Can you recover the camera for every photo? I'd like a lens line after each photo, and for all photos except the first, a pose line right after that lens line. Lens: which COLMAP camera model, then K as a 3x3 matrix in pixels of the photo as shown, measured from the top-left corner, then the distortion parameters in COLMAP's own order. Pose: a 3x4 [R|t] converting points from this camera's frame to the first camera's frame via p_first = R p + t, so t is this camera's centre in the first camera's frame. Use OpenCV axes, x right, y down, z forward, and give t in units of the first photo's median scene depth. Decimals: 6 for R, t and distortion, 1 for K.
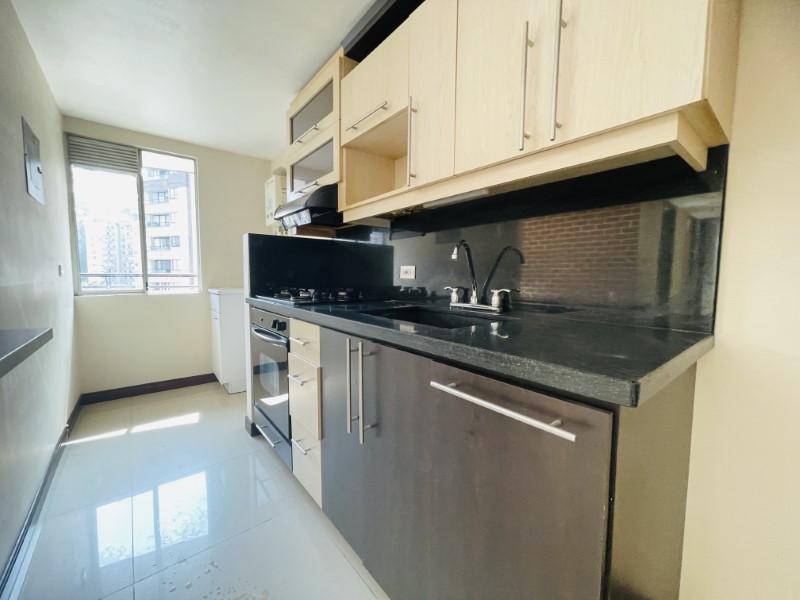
lens RADIAL K [[322.9, 0, 397.2], [0, 322.9, 297.8], [0, 0, 1]] dist [-0.000310, -0.000018]
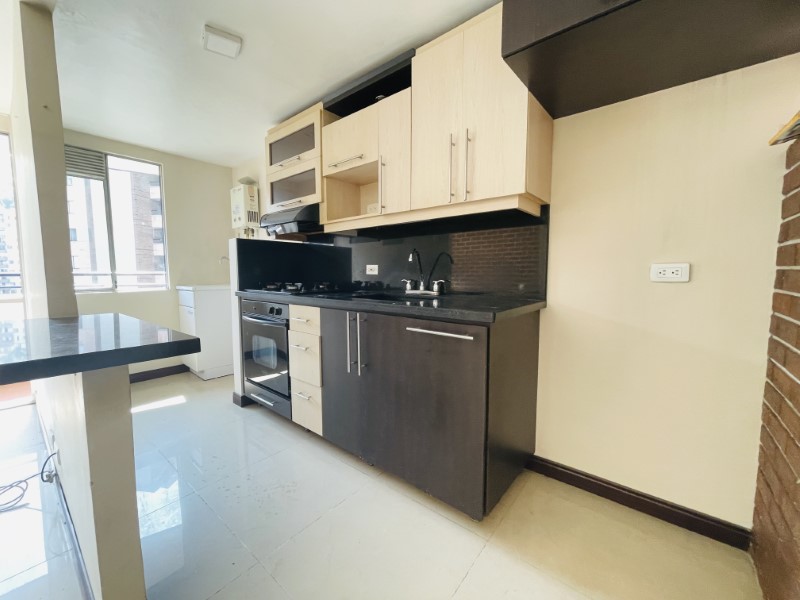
lens RADIAL K [[322.9, 0, 397.7], [0, 322.9, 298.1], [0, 0, 1]] dist [-0.000310, -0.000018]
pose [[0.980082, -0.024070, 0.197131, -0.138546], [0.021970, 0.999676, 0.012828, 0.026380], [-0.197376, -0.008242, 0.980293, -0.369192]]
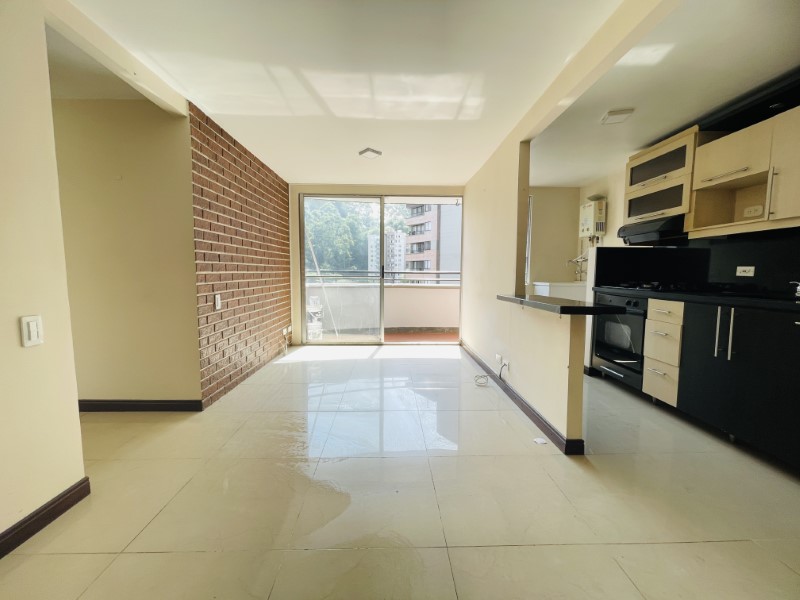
lens RADIAL K [[322.9, 0, 397.9], [0, 322.9, 296.8], [0, 0, 1]] dist [-0.000310, -0.000018]
pose [[0.792149, 0.047946, -0.608441, -0.312559], [-0.046177, 0.998760, 0.018584, 0.075553], [0.608578, 0.013375, 0.793381, -1.041827]]
